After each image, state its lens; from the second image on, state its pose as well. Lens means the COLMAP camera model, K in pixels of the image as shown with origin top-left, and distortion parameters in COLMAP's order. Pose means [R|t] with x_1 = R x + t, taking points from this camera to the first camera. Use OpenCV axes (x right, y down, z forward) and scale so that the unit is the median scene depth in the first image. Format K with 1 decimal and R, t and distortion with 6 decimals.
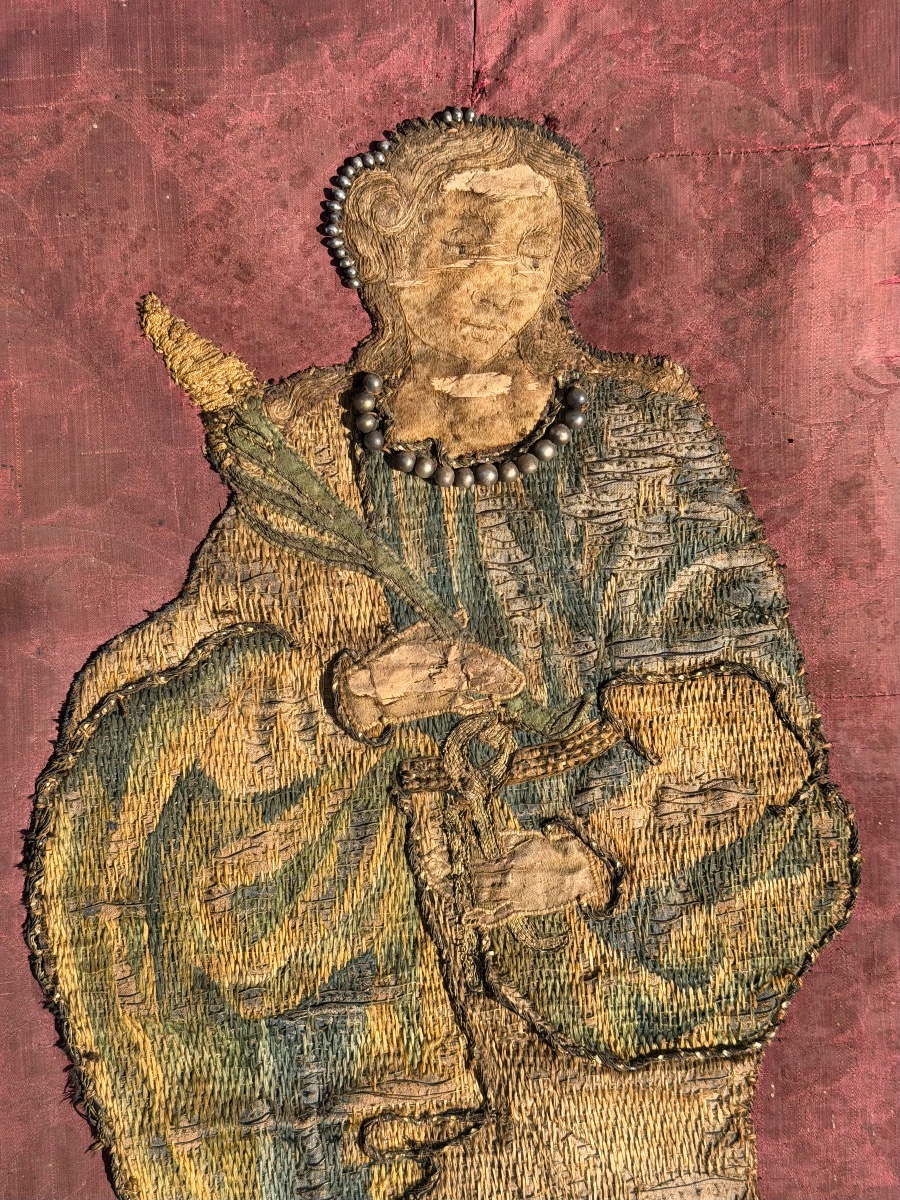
lens RADIAL K [[1661.7, 0, 450.9], [0, 1661.7, 596.6], [0, 0, 1]] dist [0.100998, 0.000000]
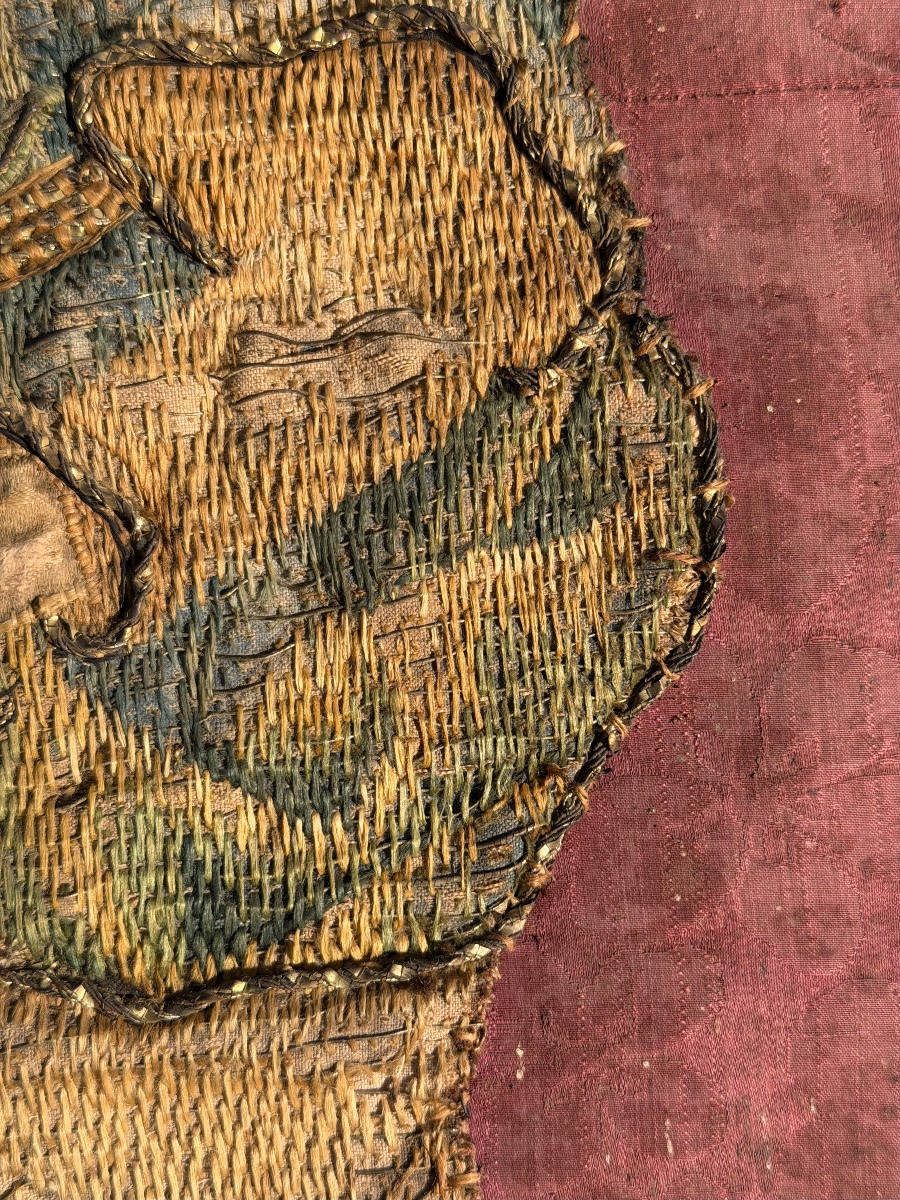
lens RADIAL K [[1661.7, 0, 455.2], [0, 1661.7, 606.7], [0, 0, 1]] dist [0.100998, 0.000000]
pose [[0.999833, -0.017745, -0.004462, 0.182822], [0.017619, 0.999484, -0.026840, 0.196983], [0.004936, 0.026757, 0.999630, 0.601205]]
